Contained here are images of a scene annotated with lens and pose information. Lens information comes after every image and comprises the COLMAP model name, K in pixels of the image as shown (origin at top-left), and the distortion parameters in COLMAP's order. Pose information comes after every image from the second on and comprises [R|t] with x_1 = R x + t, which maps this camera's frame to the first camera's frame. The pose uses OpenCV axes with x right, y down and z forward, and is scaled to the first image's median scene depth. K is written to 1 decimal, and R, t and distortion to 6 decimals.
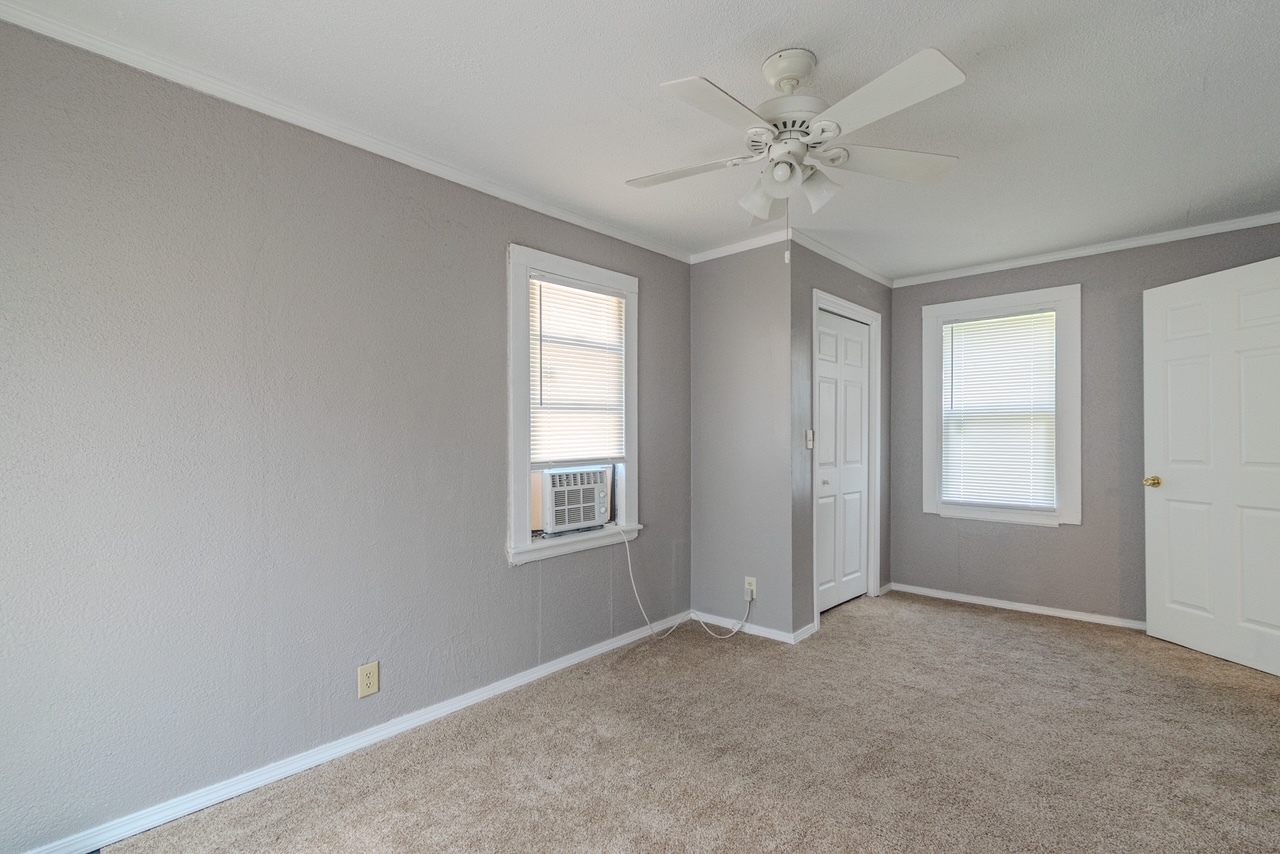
lens RADIAL K [[584.4, 0, 631.9], [0, 584.4, 428.3], [0, 0, 1]] dist [0.002448, -0.000982]
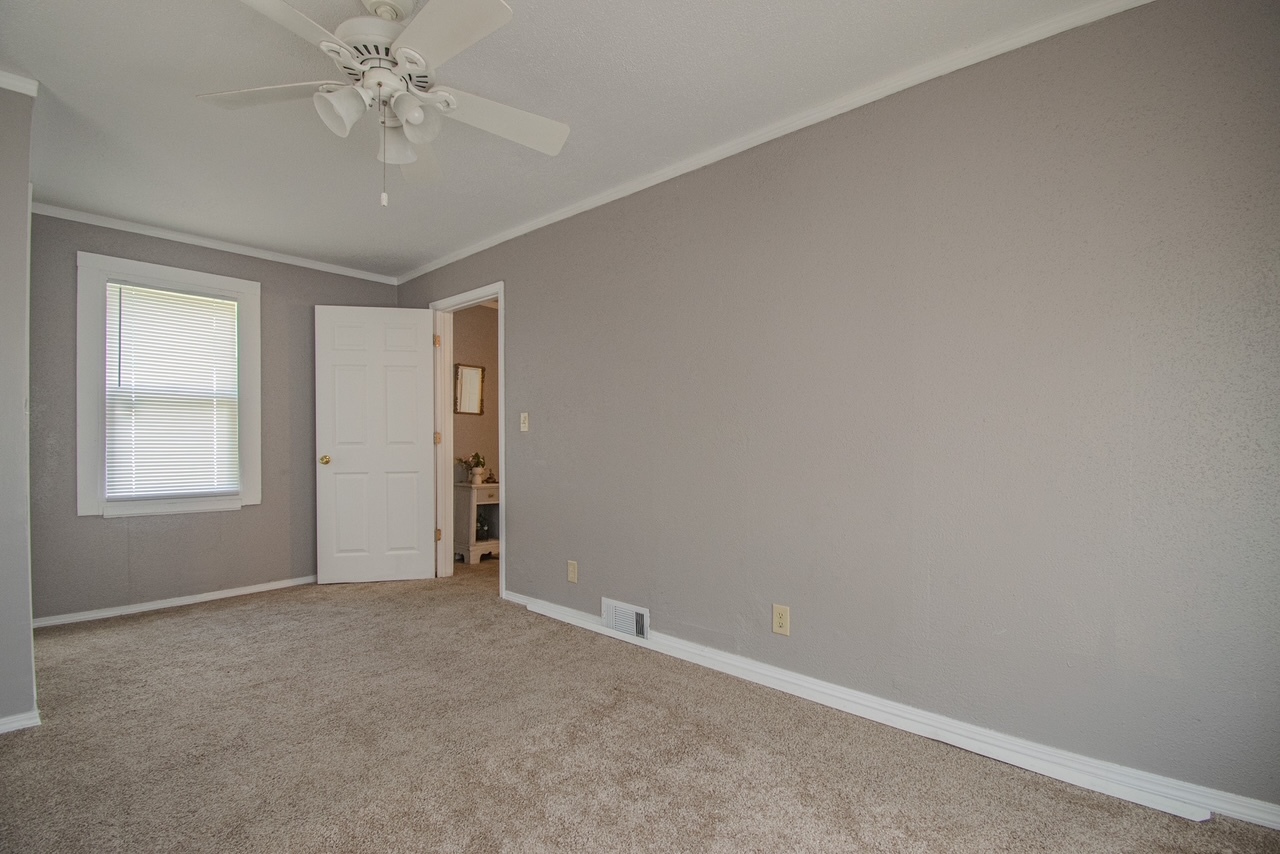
lens RADIAL K [[584.4, 0, 637.6], [0, 584.4, 434.6], [0, 0, 1]] dist [0.002448, -0.000982]
pose [[-0.002064, 0.016352, 0.999864, -0.353598], [-0.016492, 0.999730, -0.016384, 0.045612], [-0.999862, -0.016524, -0.001794, 0.328754]]
